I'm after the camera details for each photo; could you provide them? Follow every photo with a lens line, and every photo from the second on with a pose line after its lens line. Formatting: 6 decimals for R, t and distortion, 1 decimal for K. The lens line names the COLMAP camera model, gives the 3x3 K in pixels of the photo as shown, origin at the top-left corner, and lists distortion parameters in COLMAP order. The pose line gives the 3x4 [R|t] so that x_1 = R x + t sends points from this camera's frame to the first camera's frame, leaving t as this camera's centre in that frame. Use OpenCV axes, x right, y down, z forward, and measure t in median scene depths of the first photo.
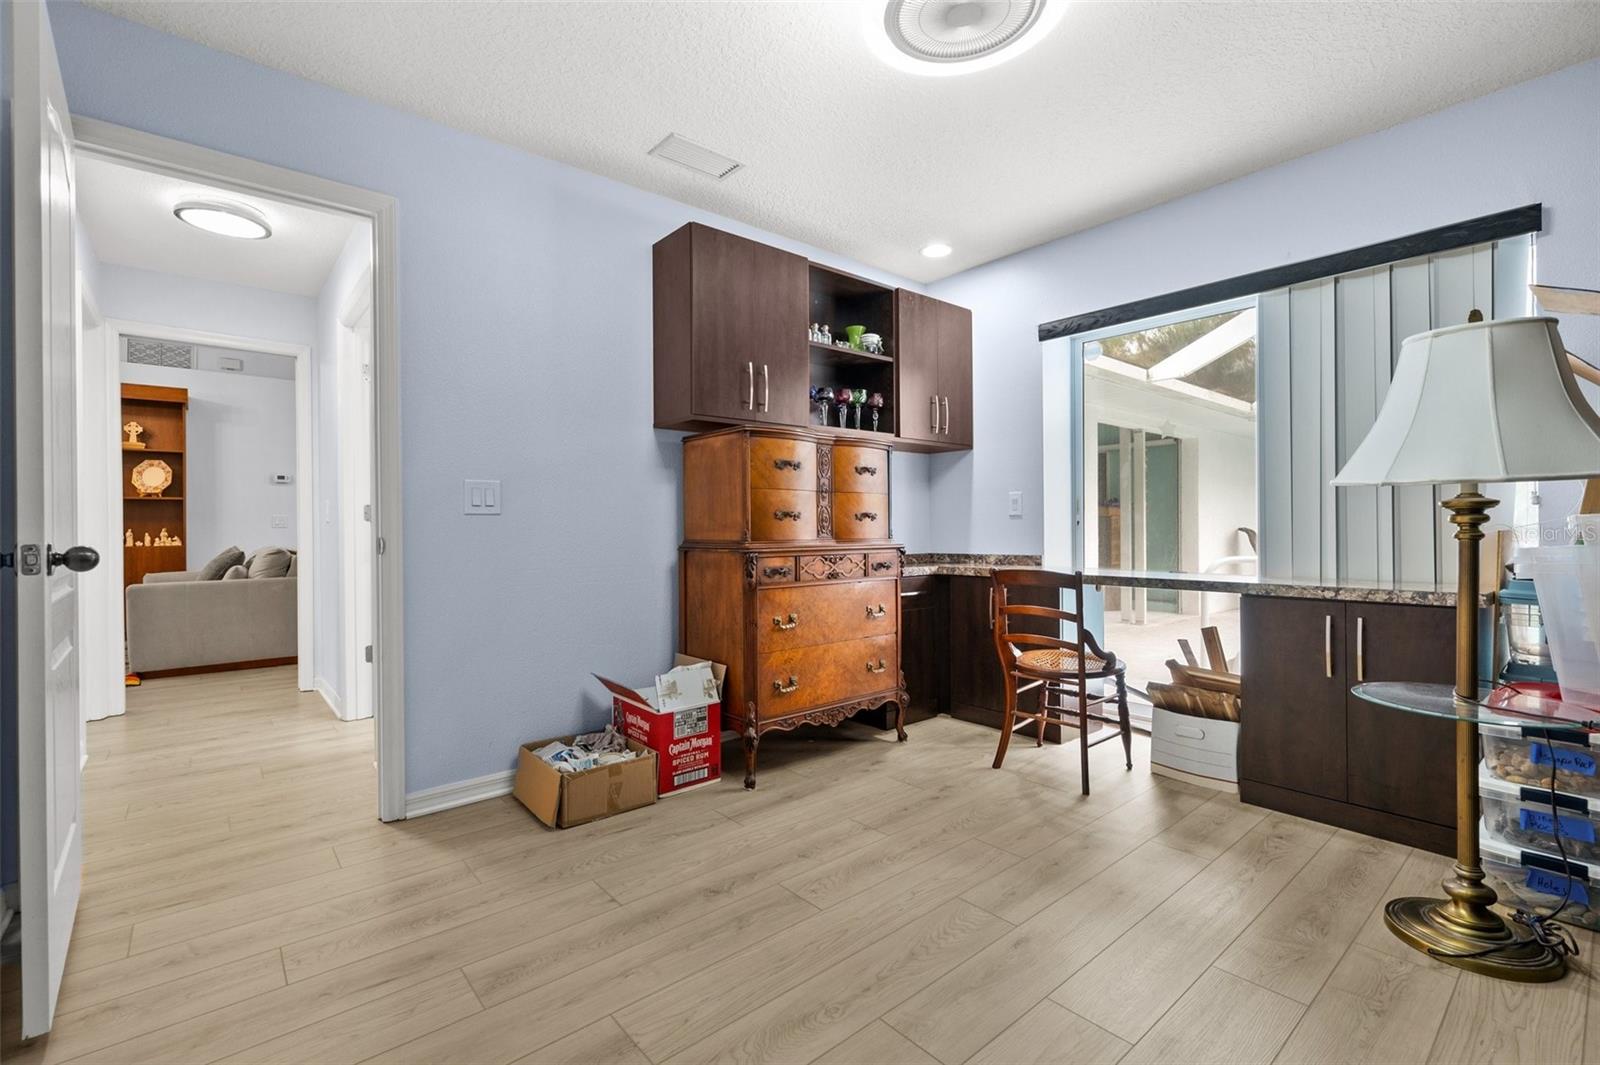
lens RADIAL K [[699.2, 0, 800.0], [0, 699.2, 532.5], [0, 0, 1]] dist [-0.000169, -0.000025]
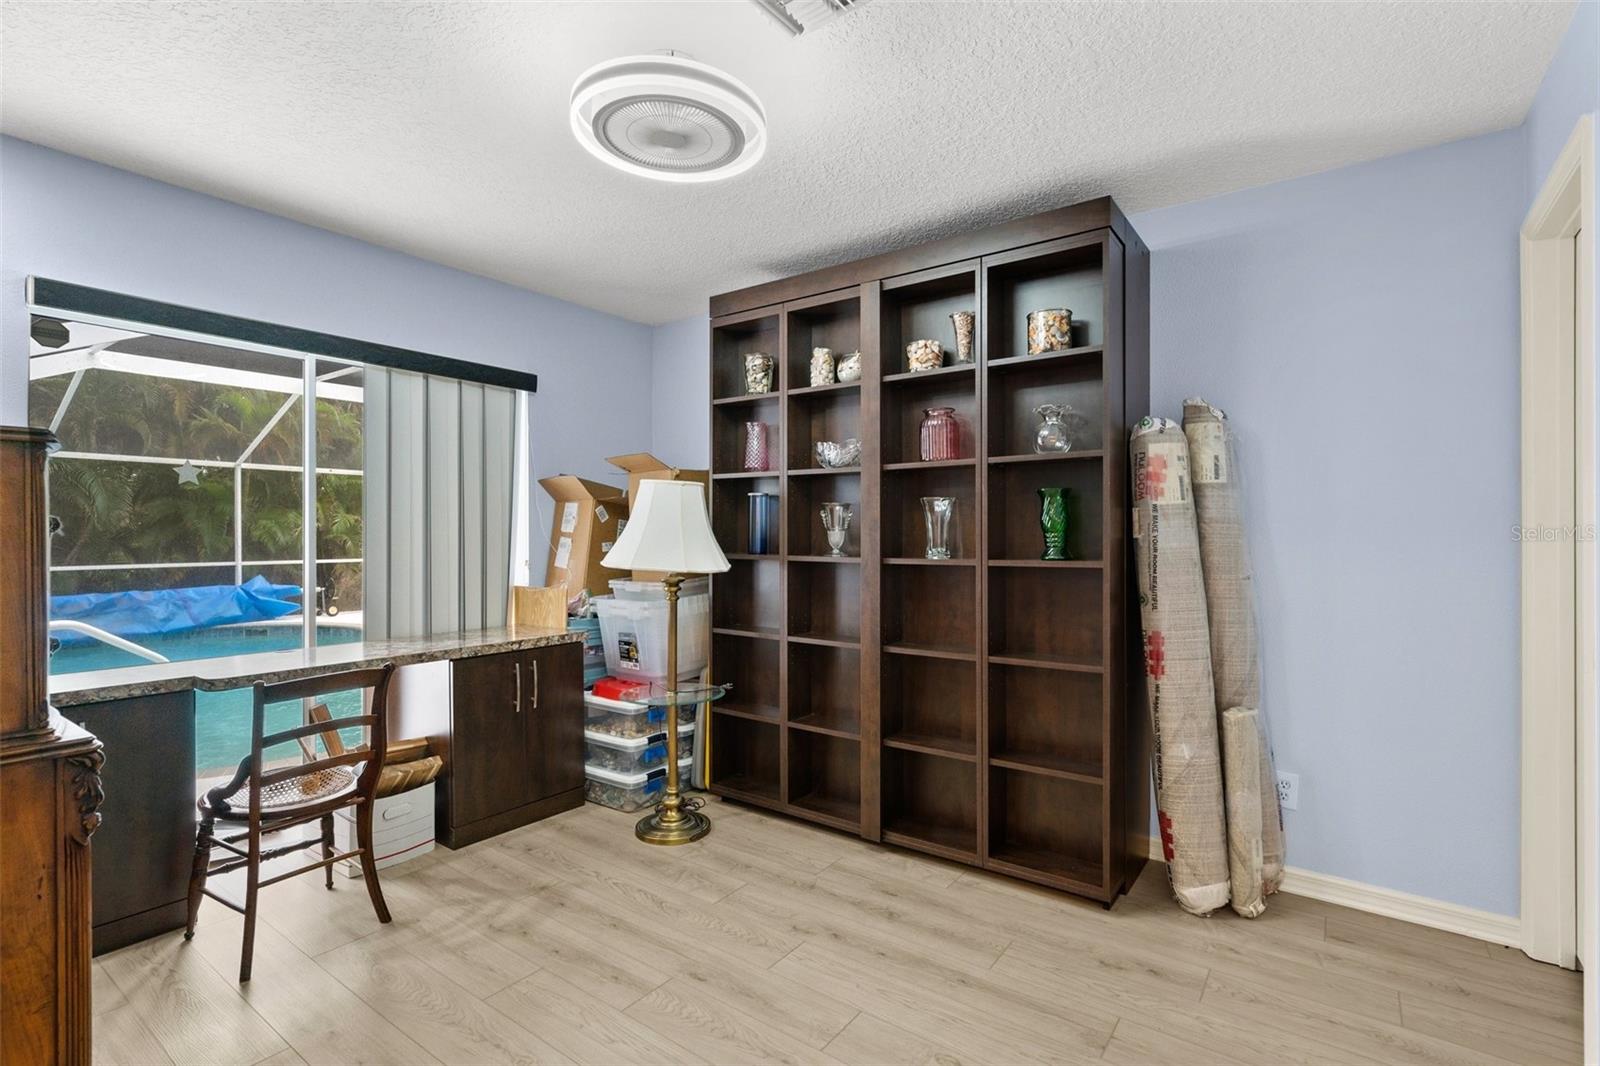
lens RADIAL K [[750.8, 0, 800.0], [0, 750.8, 533.0], [0, 0, 1]] dist [0.000146, 0.000000]
pose [[-0.233575, 0.003608, 0.972332, -0.688894], [0.007942, 0.999967, -0.001803, -0.111475], [-0.972306, 0.007301, -0.233596, 0.813100]]
